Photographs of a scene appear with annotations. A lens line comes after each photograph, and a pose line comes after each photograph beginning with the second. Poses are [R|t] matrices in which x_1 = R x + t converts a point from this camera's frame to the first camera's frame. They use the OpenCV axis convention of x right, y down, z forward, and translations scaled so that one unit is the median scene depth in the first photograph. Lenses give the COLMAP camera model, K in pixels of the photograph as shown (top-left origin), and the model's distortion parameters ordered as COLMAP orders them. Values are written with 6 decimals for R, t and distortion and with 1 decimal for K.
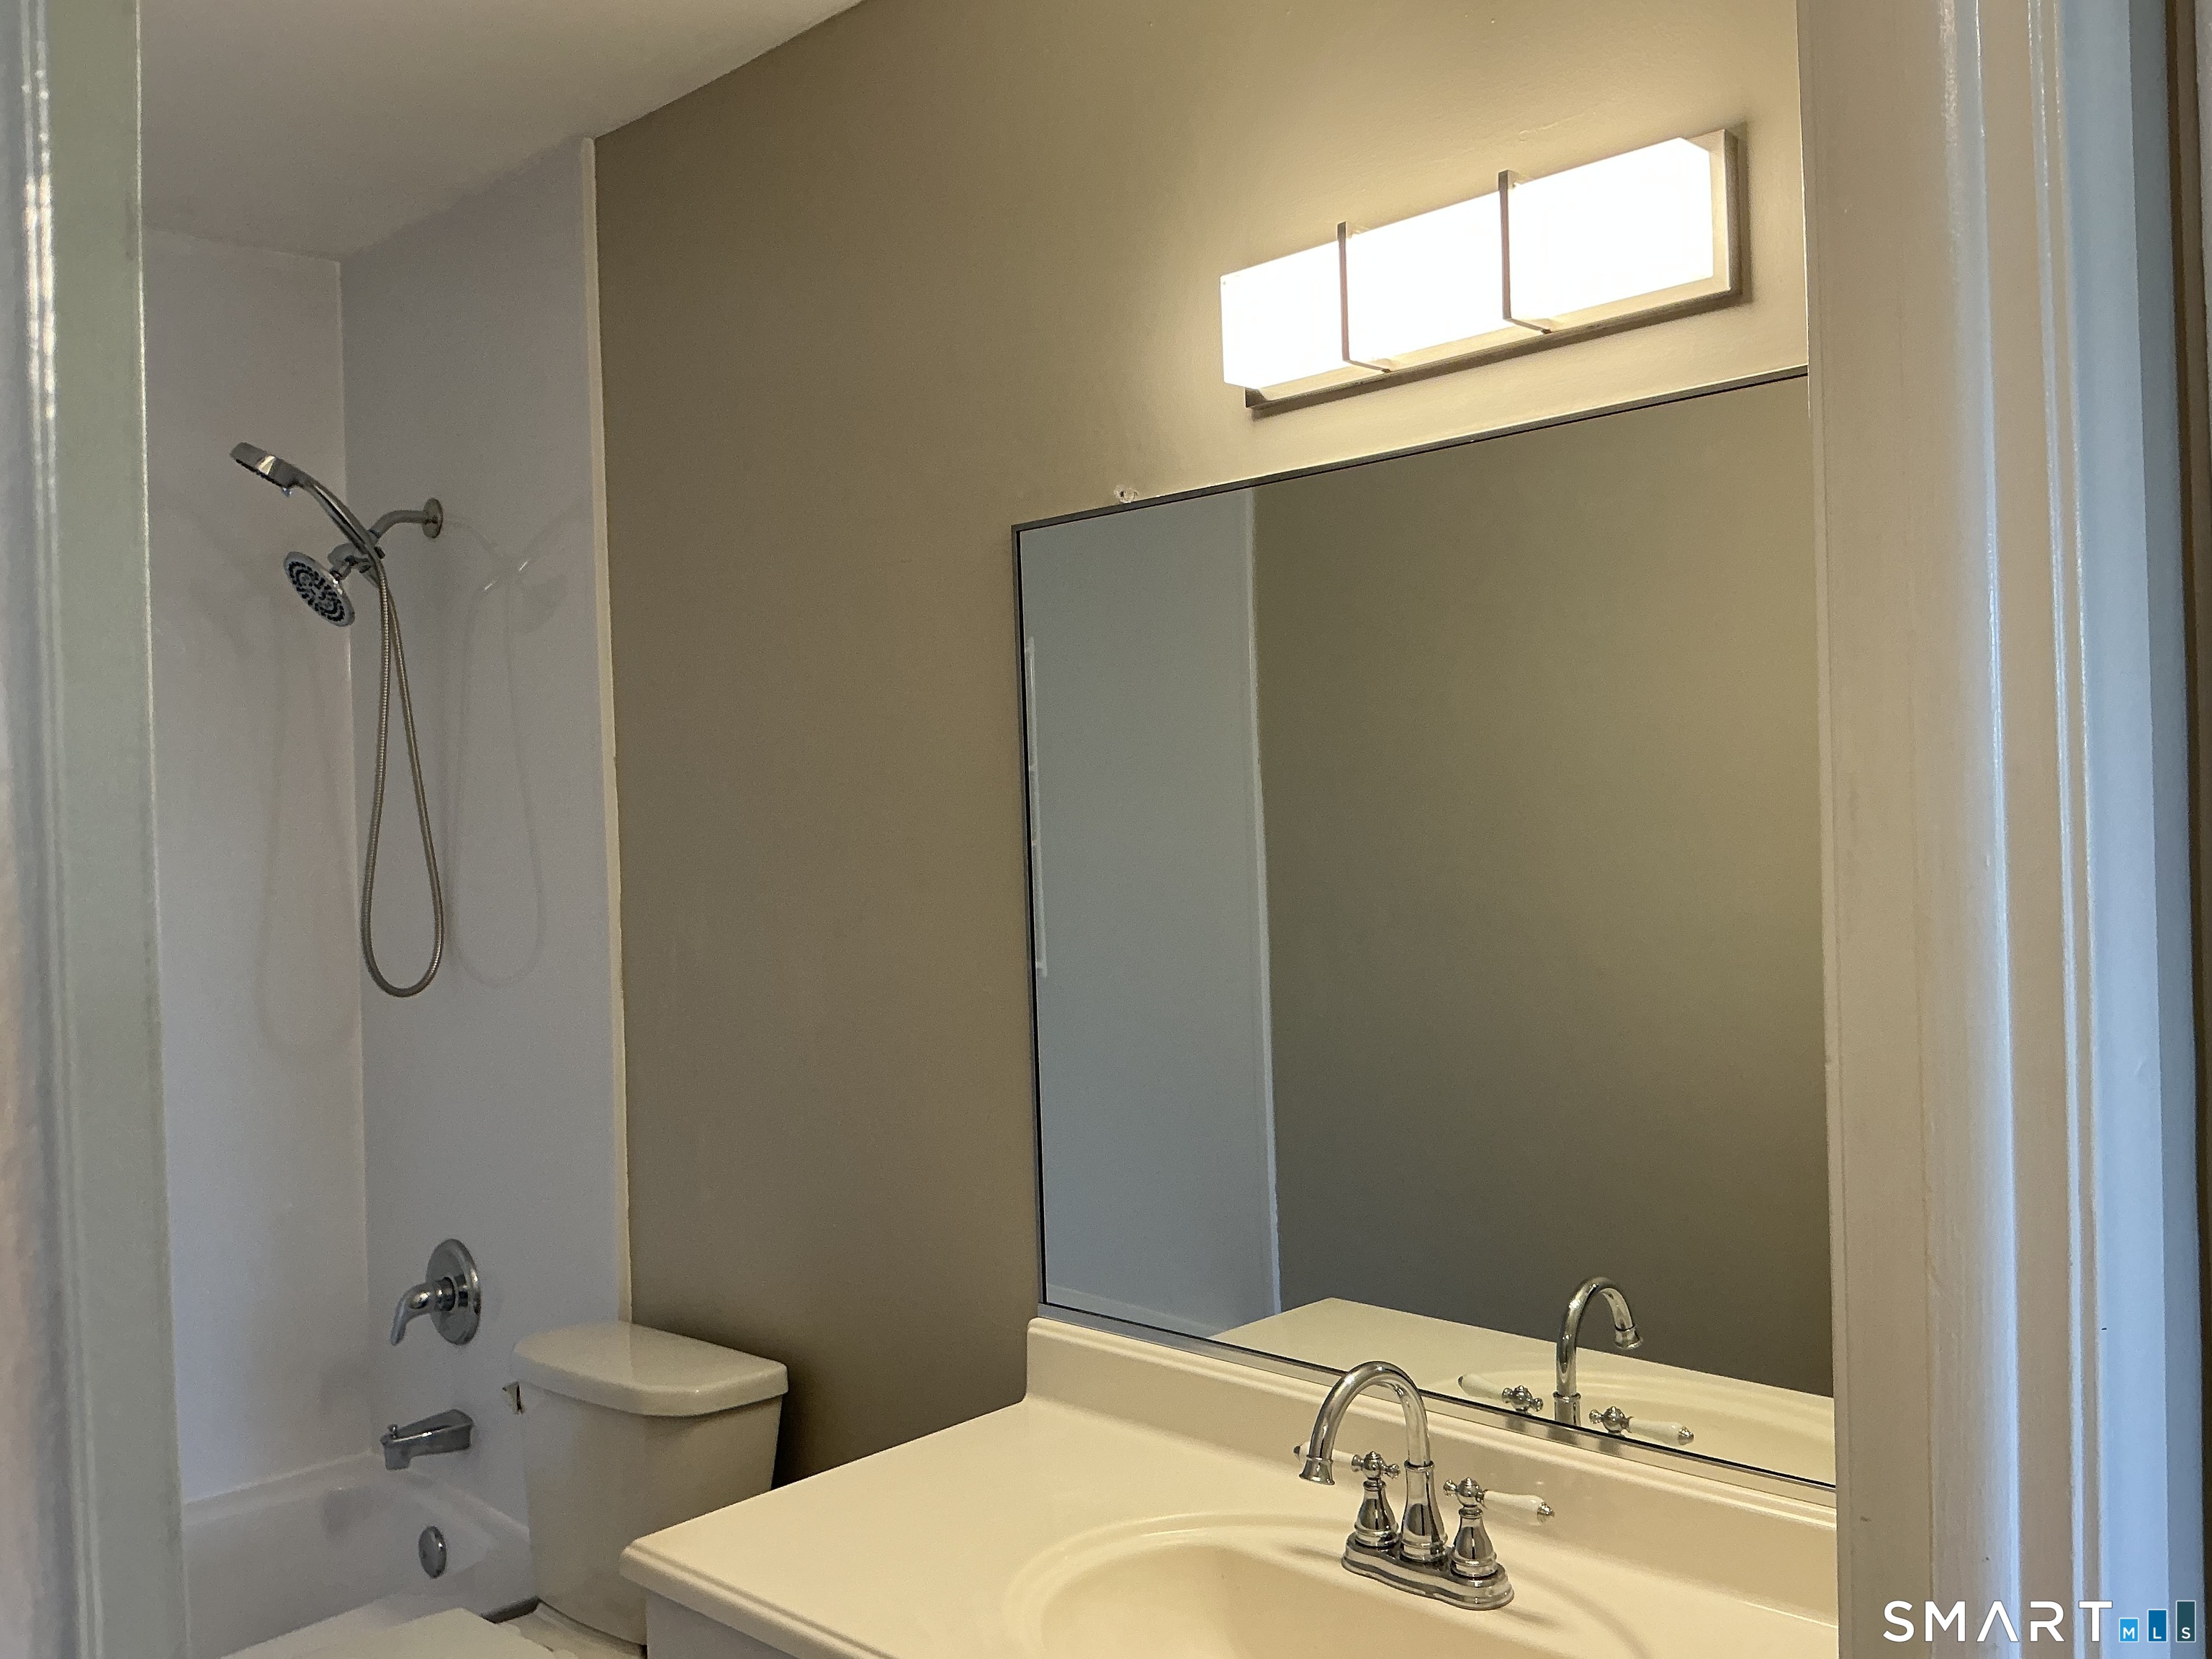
lens RADIAL K [[1882.3, 0, 1115.7], [0, 1882.3, 819.6], [0, 0, 1]] dist [0.115263, -0.240978]
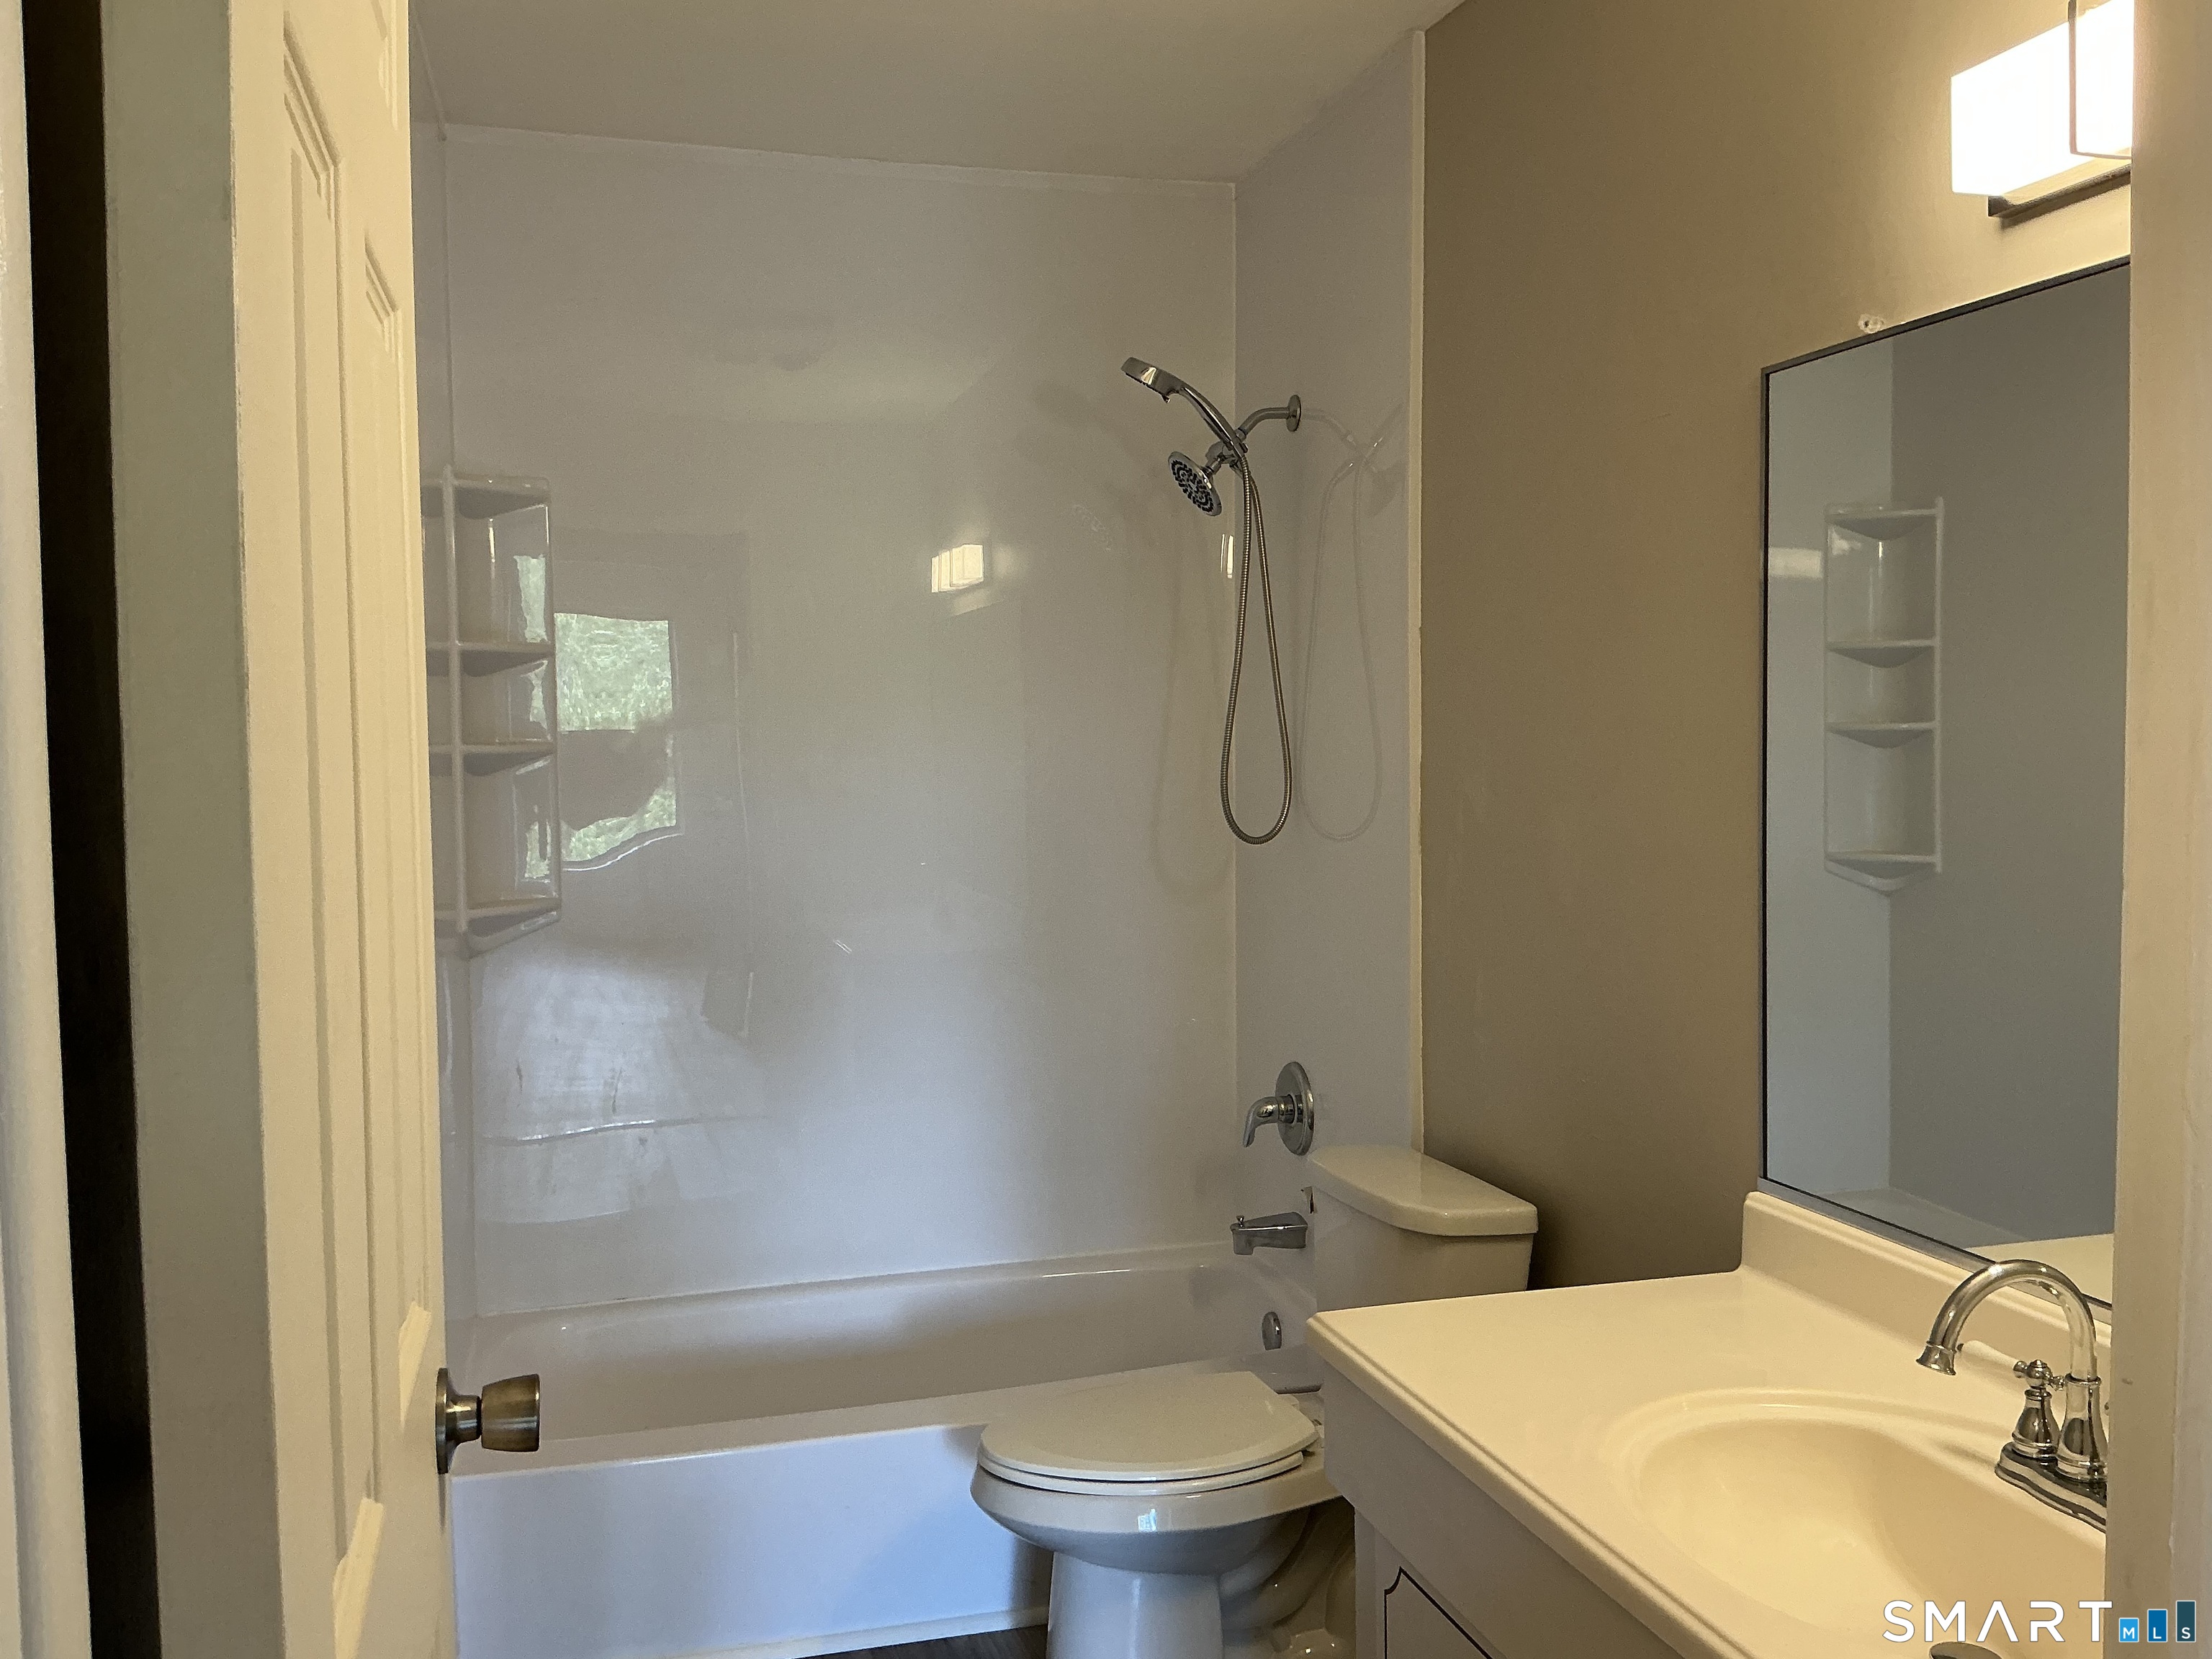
lens RADIAL K [[1882.3, 0, 1086.5], [0, 1882.3, 824.3], [0, 0, 1]] dist [0.115263, -0.240978]
pose [[0.852512, 0.044996, -0.520767, 0.149302], [-0.015941, 0.998063, 0.060141, 0.018790], [0.522464, -0.042970, 0.851578, -0.008120]]
